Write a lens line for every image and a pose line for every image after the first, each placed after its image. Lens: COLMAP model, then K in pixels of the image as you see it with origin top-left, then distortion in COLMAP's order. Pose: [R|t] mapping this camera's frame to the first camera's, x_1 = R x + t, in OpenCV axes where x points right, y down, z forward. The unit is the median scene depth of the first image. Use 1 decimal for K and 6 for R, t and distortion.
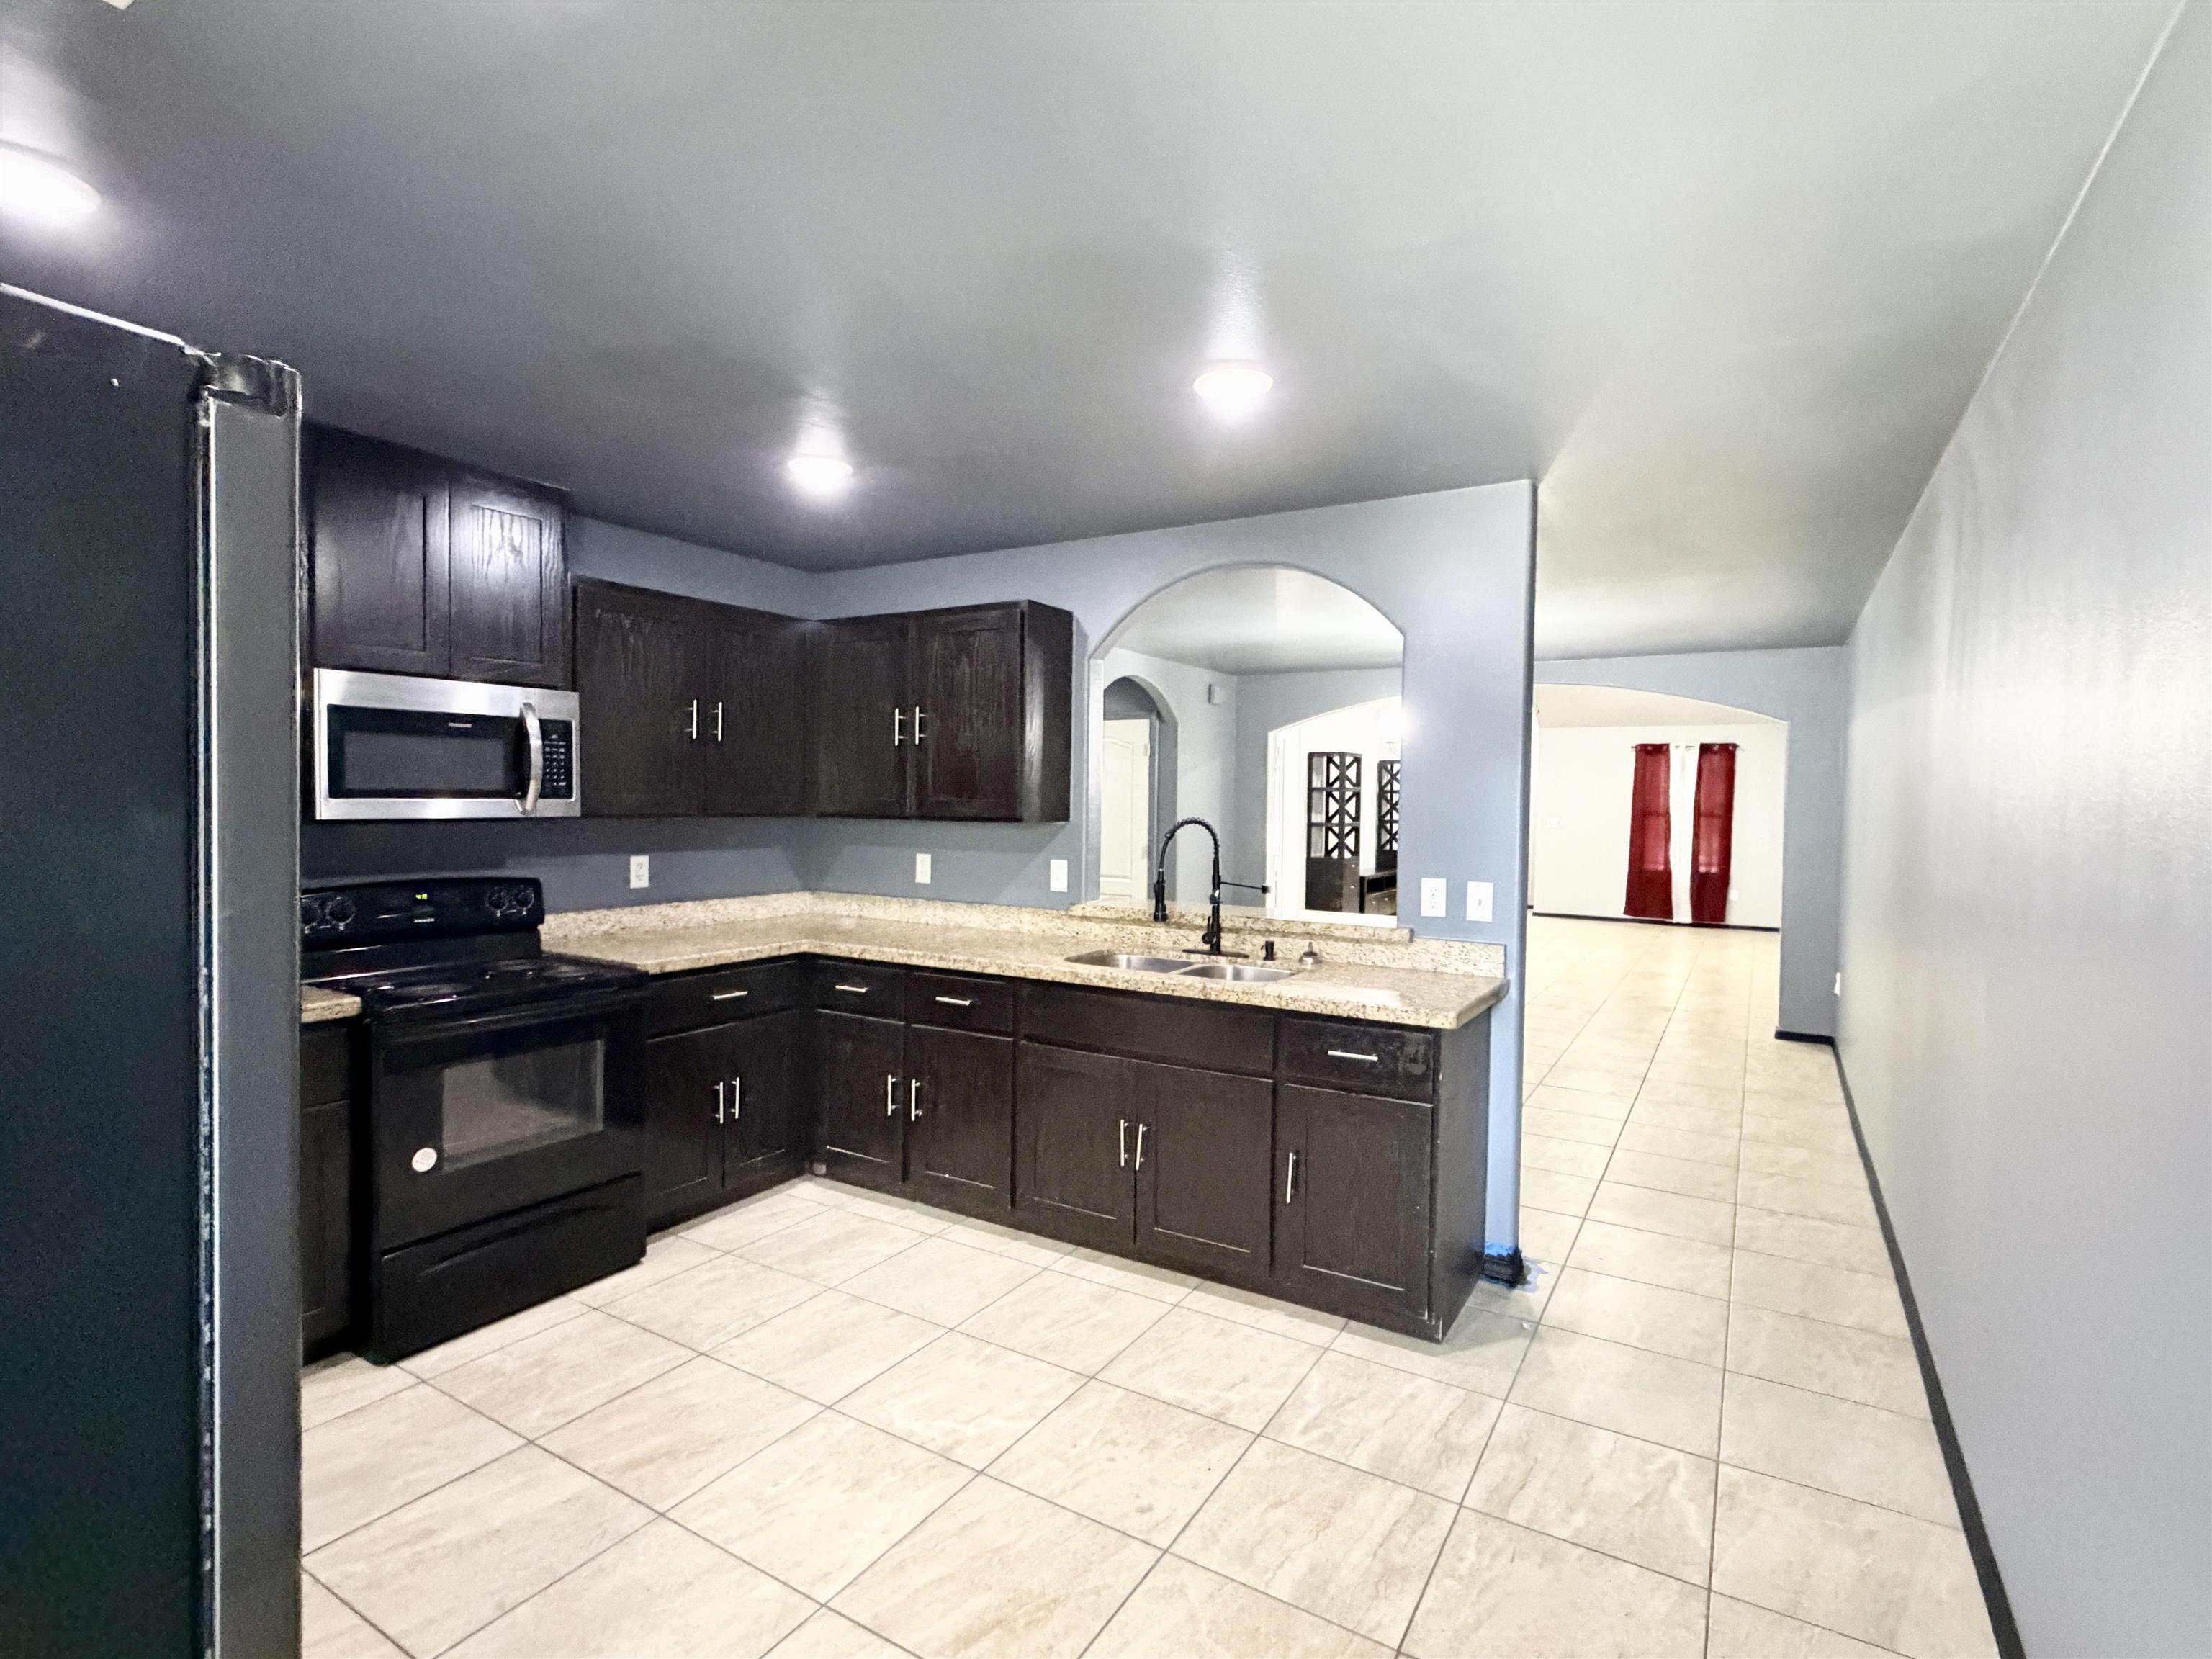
lens RADIAL K [[1083.4, 0, 1103.9], [0, 1083.4, 830.6], [0, 0, 1]] dist [-0.007022, -0.001336]
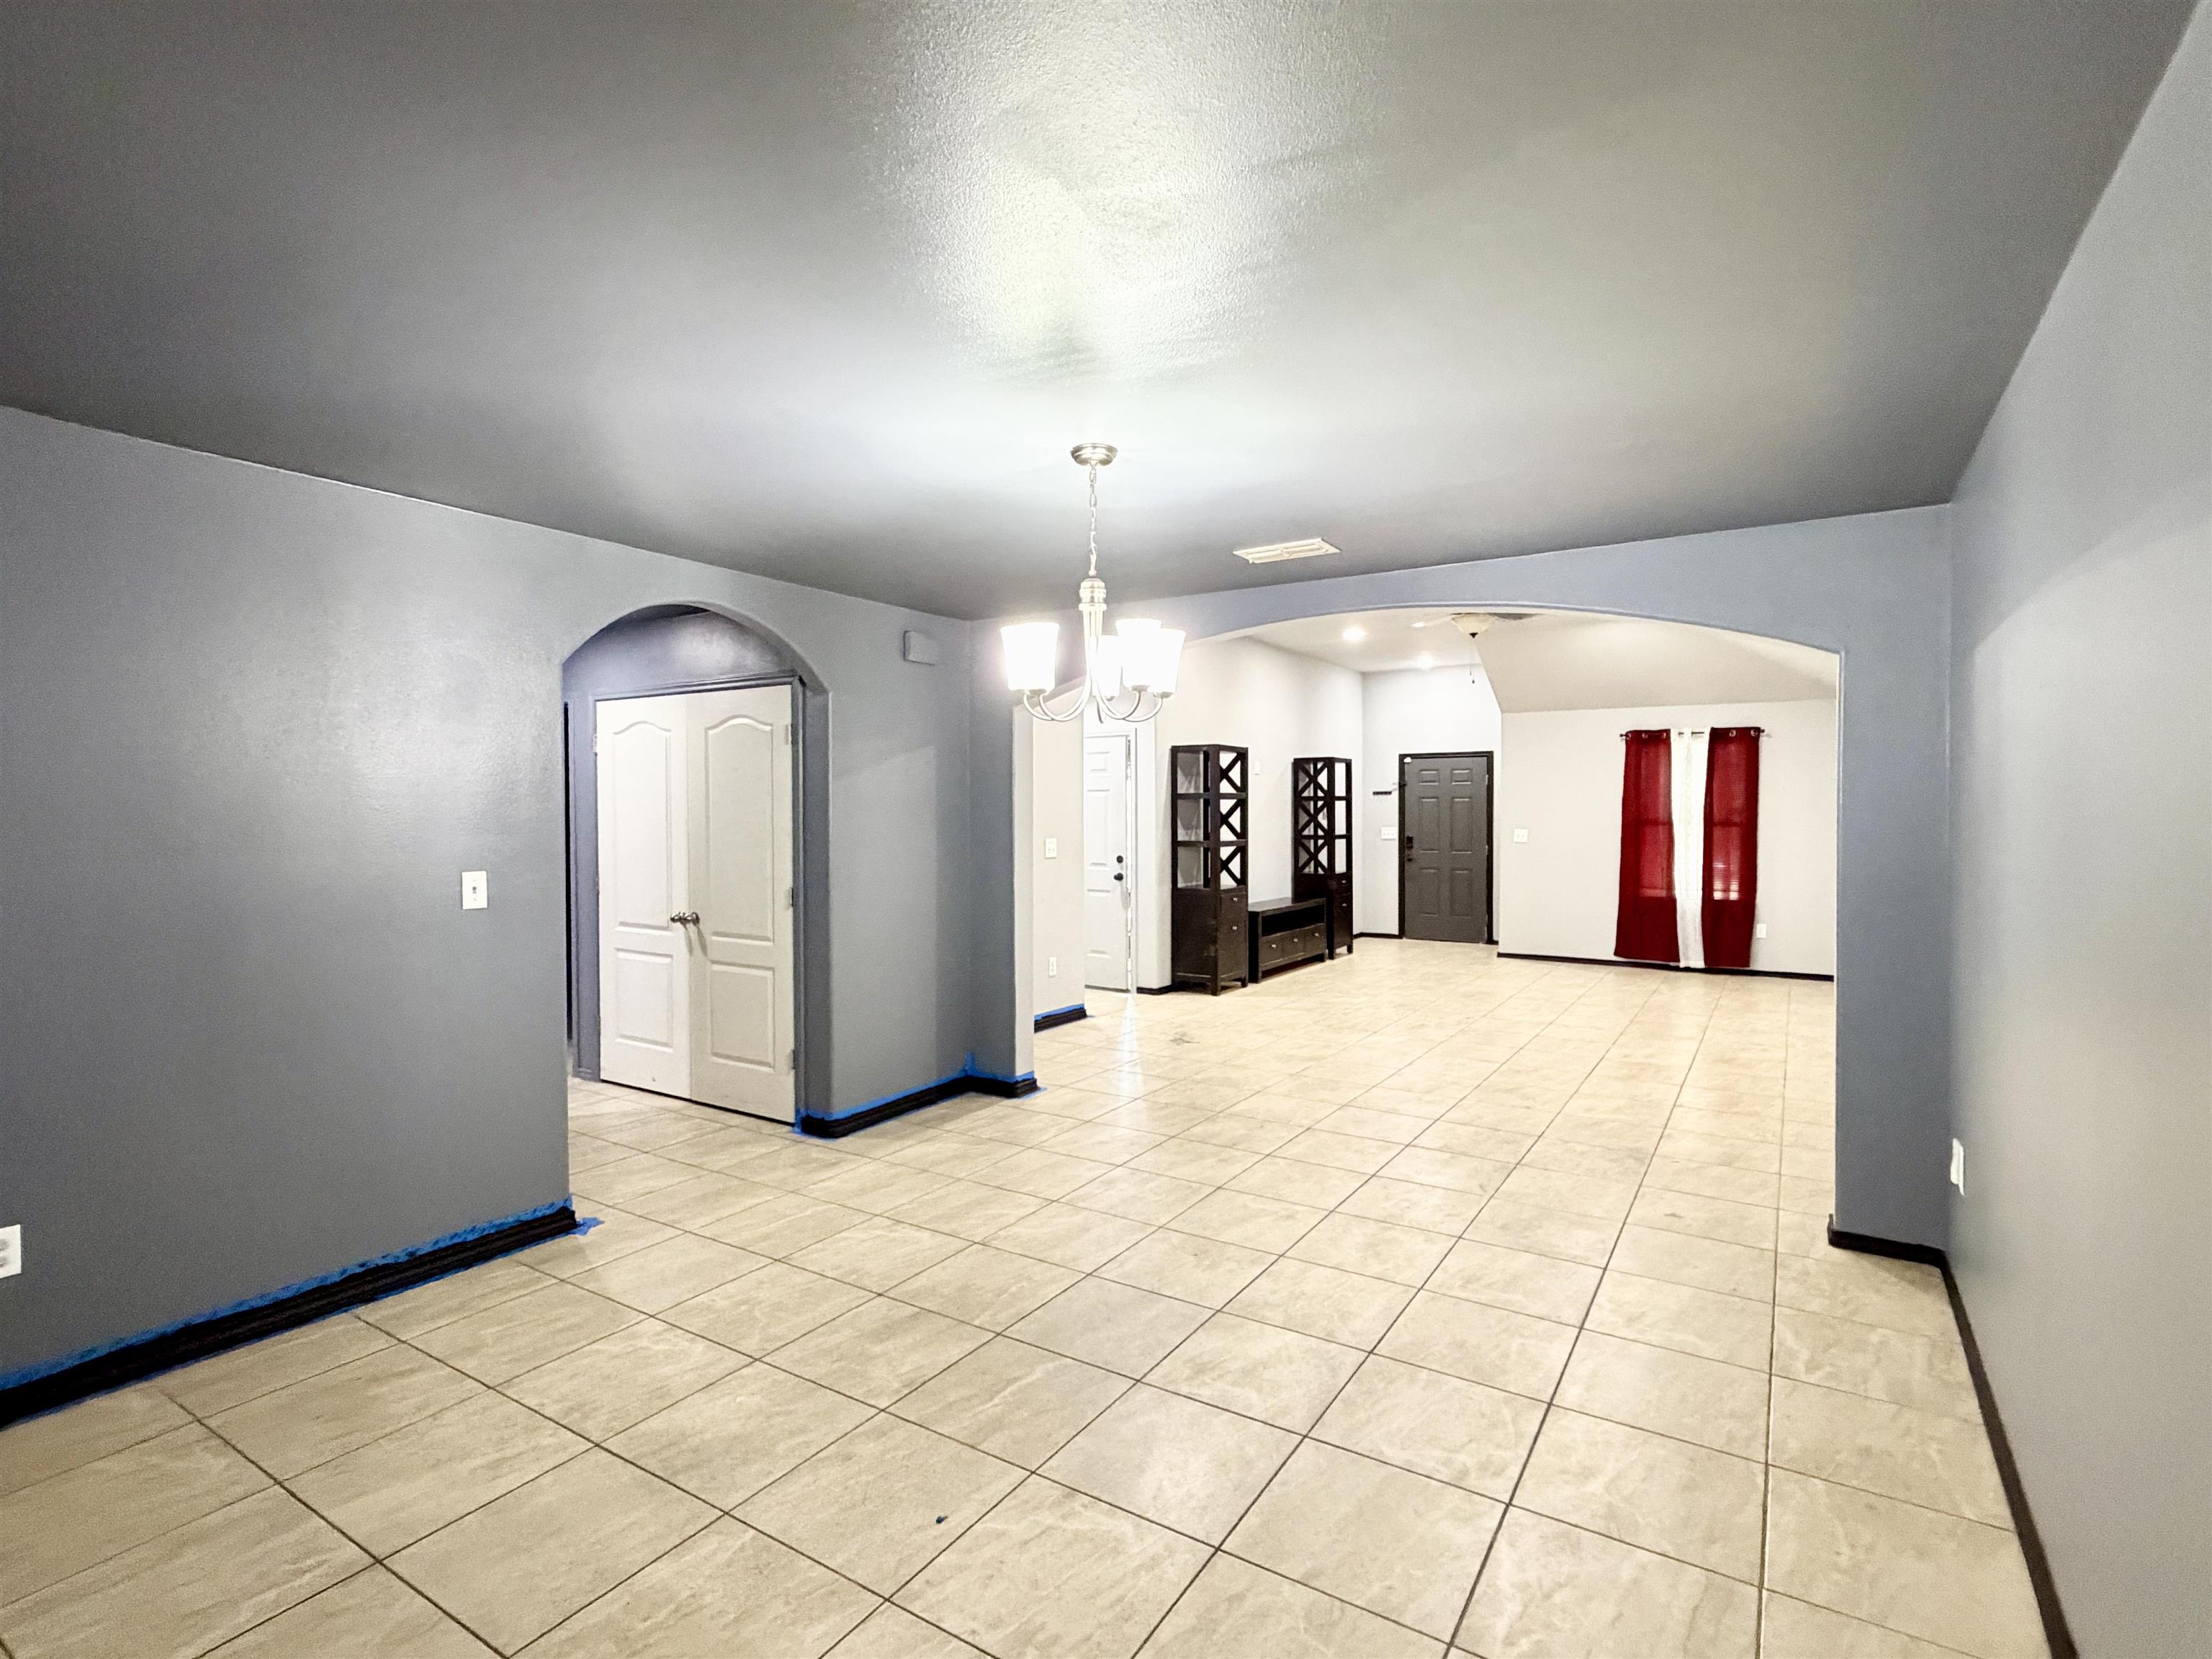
lens RADIAL K [[1083.4, 0, 1107.0], [0, 1083.4, 826.4], [0, 0, 1]] dist [-0.007022, -0.001336]
pose [[0.999699, -0.013107, -0.020760, 0.147350], [0.012787, 0.999798, -0.015492, -0.006299], [0.020959, 0.015222, 0.999664, 0.242622]]
